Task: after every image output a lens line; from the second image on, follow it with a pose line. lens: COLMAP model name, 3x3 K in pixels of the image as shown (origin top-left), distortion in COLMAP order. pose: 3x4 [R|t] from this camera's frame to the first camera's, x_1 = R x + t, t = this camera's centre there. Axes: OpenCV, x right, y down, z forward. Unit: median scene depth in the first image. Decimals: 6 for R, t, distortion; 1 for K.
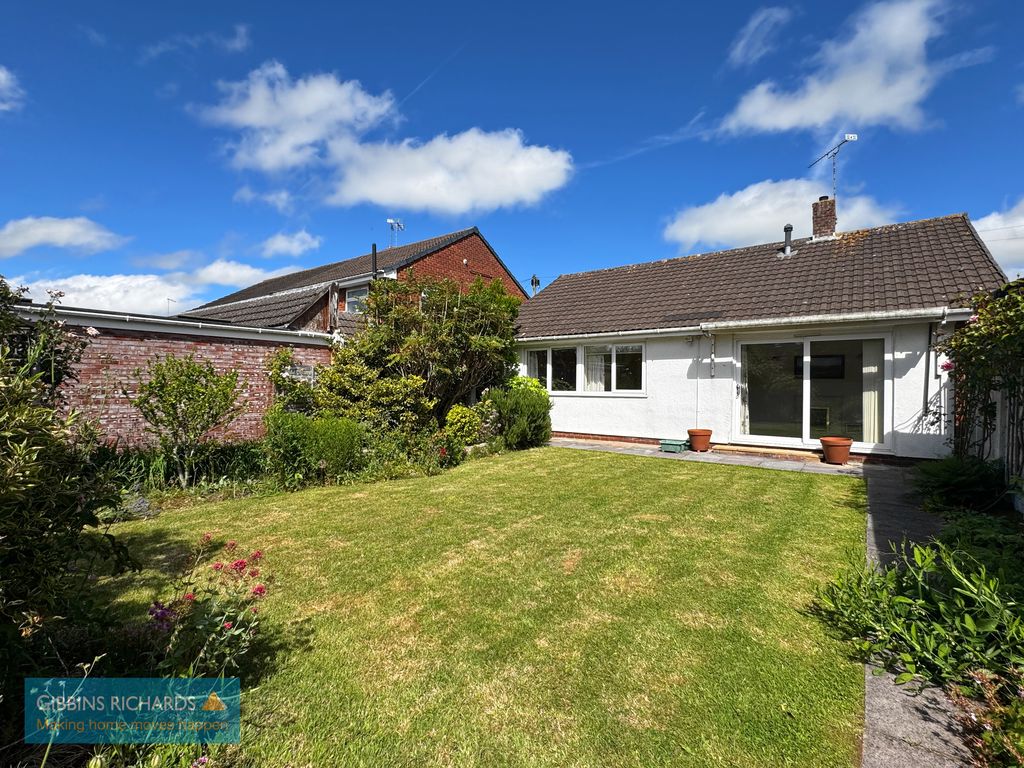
lens RADIAL K [[482.4, 0, 512.0], [0, 482.4, 384.0], [0, 0, 1]] dist [0.003819, 0.000559]
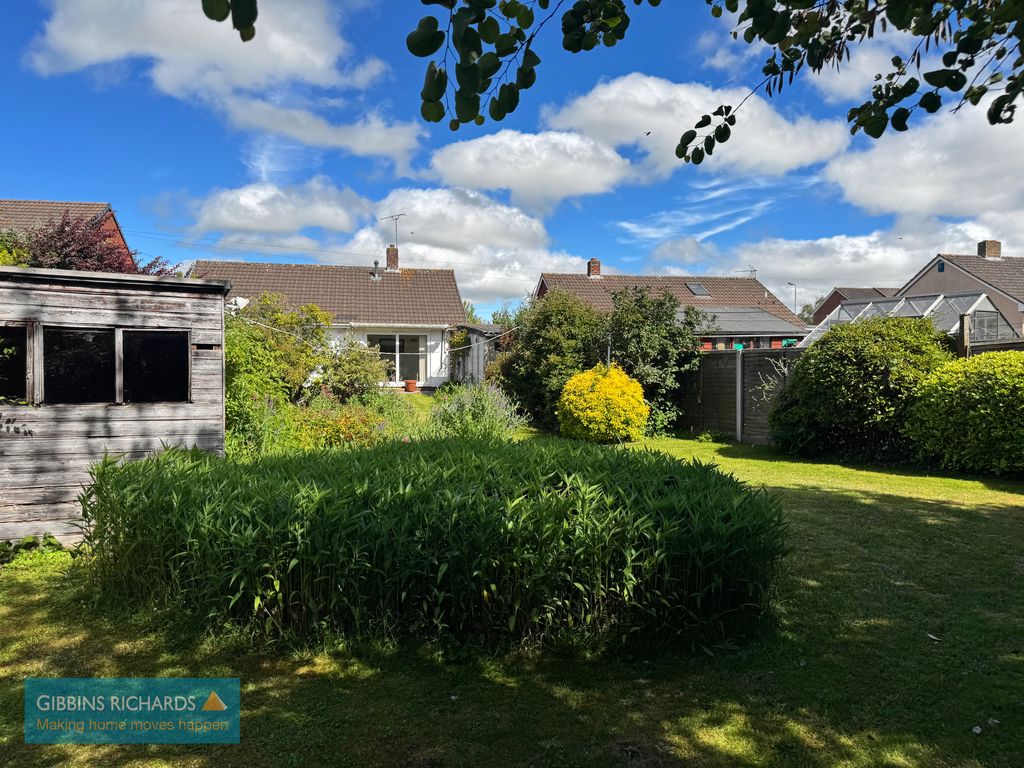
lens RADIAL K [[719.0, 0, 512.0], [0, 719.0, 384.0], [0, 0, 1]] dist [-0.046813, -0.000225]
pose [[0.667489, -0.032974, 0.743890, -1.425948], [-0.002188, 0.998928, 0.046242, -0.022588], [-0.744617, -0.032494, 0.666701, -1.493212]]
